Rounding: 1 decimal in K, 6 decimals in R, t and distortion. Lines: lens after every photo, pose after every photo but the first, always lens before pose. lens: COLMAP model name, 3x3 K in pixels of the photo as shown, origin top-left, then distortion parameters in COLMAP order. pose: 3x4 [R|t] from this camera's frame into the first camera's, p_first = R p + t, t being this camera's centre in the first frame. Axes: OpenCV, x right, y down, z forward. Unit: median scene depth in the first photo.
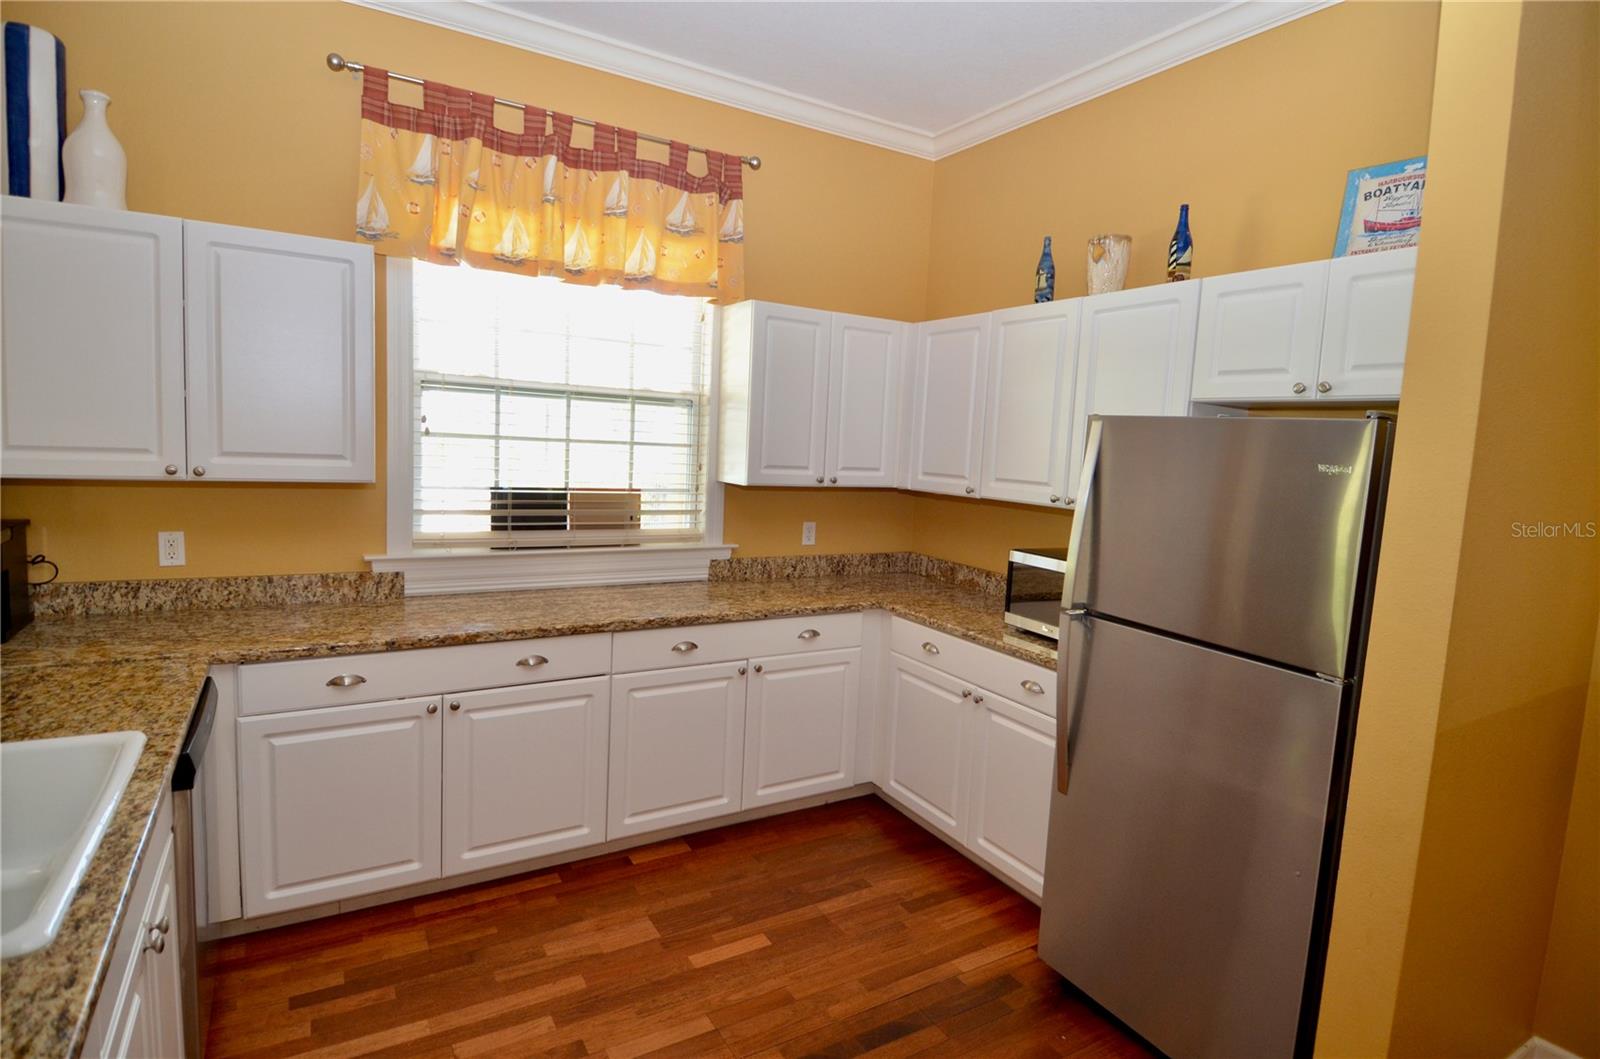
lens RADIAL K [[824.5, 0, 801.7], [0, 824.5, 525.9], [0, 0, 1]] dist [0.001198, 0.000256]
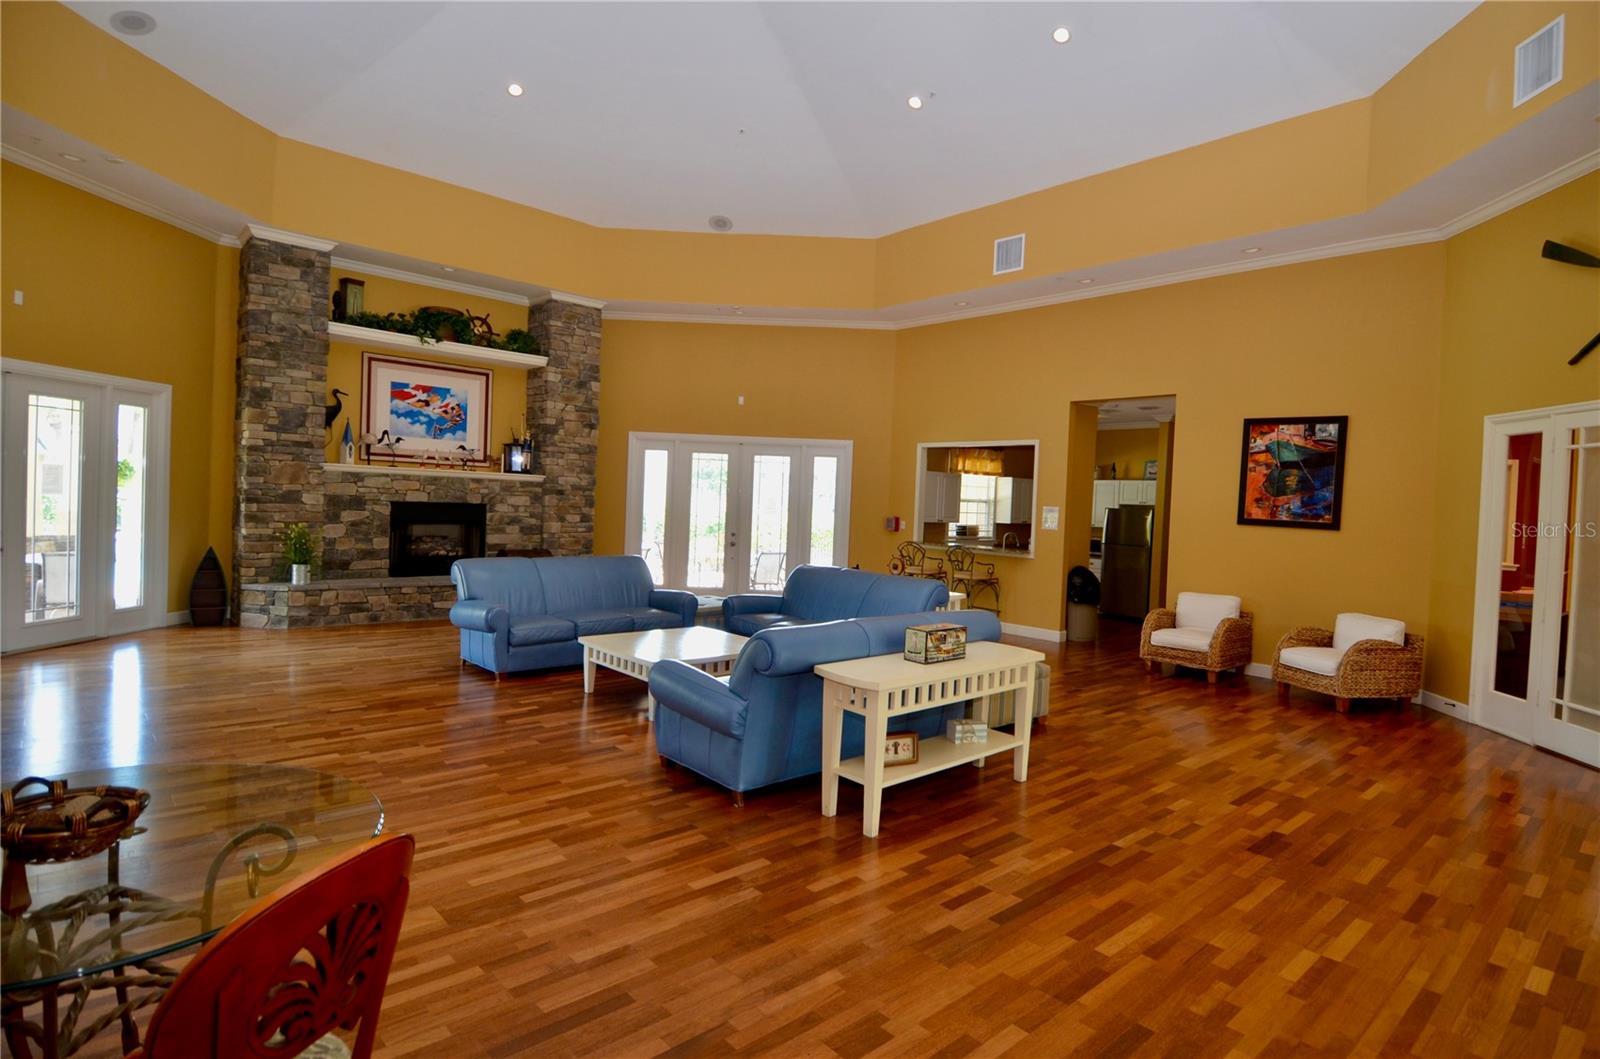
lens RADIAL K [[824.5, 0, 799.3], [0, 824.5, 524.9], [0, 0, 1]] dist [0.001198, 0.000256]
pose [[0.982685, -0.023592, 0.183776, -1.792606], [0.034784, 0.997715, -0.057918, 0.151060], [-0.181989, 0.063307, 0.981260, -2.695204]]
